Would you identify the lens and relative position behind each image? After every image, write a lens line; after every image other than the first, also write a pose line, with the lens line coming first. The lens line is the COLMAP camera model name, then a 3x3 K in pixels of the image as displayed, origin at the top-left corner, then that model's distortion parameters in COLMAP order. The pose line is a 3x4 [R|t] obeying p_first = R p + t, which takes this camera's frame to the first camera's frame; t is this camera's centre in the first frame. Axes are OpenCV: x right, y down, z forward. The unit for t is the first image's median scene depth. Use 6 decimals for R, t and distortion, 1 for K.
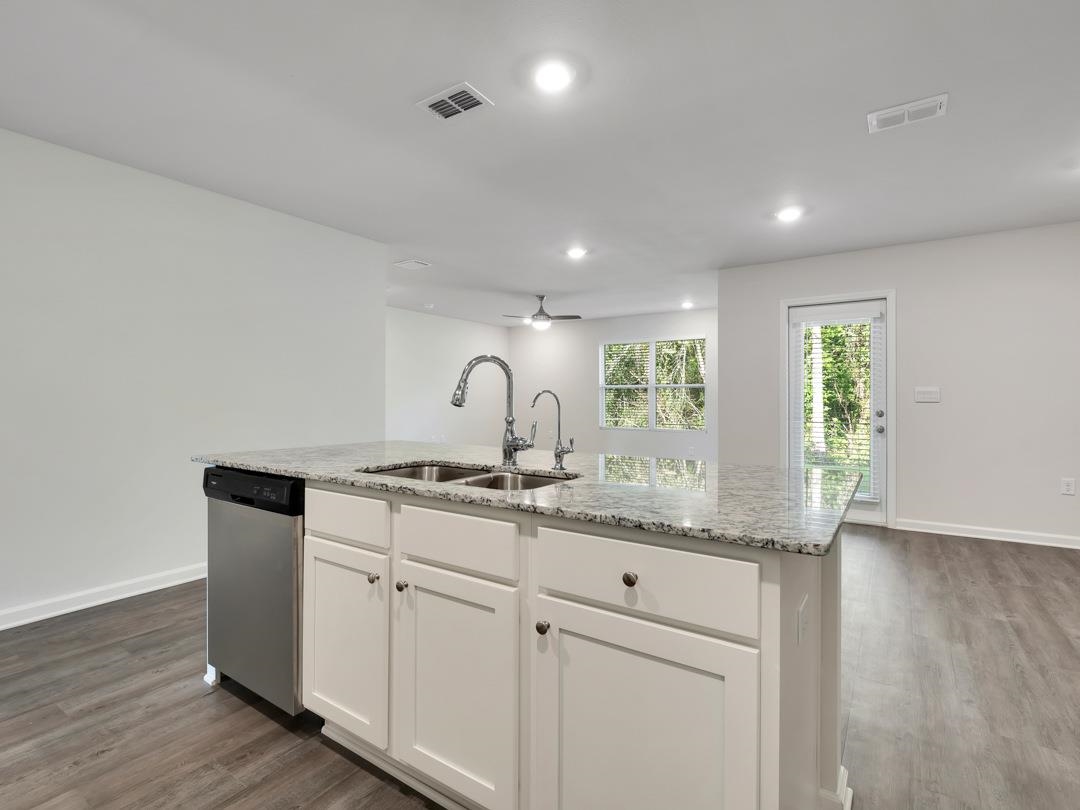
lens RADIAL K [[529.5, 0, 540.0], [0, 529.5, 405.0], [0, 0, 1]] dist [0.001297, 0.000202]
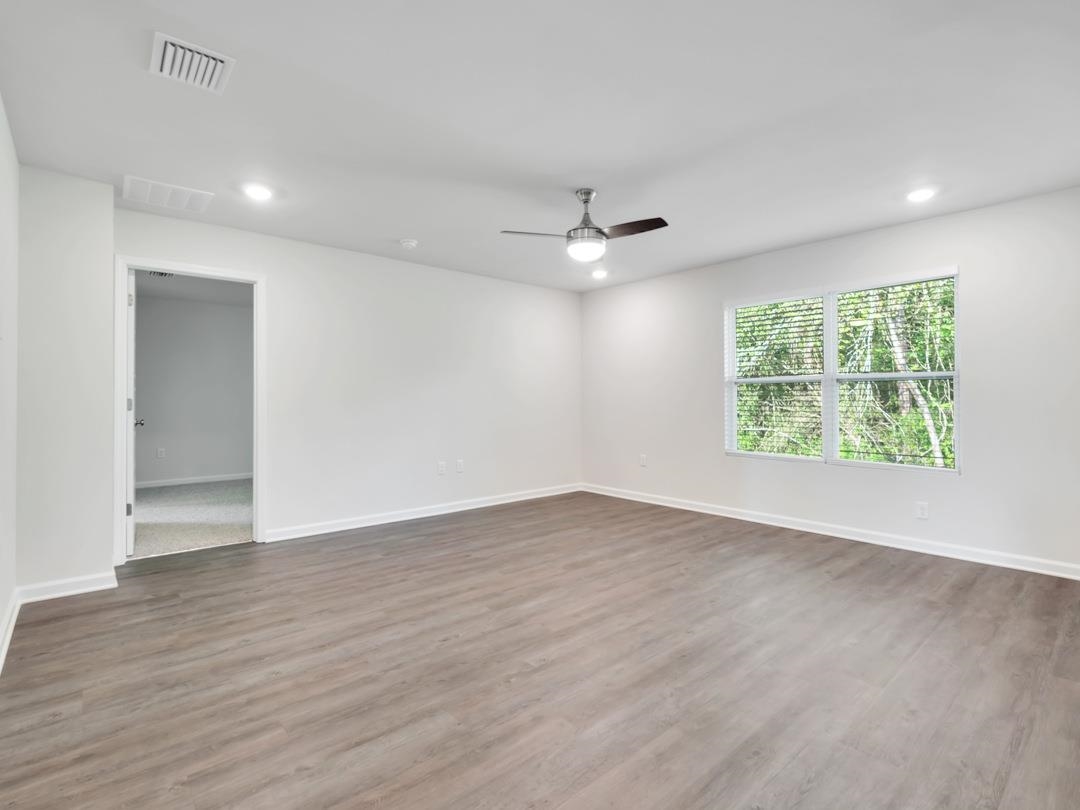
lens RADIAL K [[529.5, 0, 540.0], [0, 529.5, 405.0], [0, 0, 1]] dist [0.001297, 0.000202]
pose [[0.966820, -0.002413, -0.255448, 0.057232], [0.001322, 0.999989, -0.004443, -0.005356], [0.255456, 0.003958, 0.966813, 0.349896]]
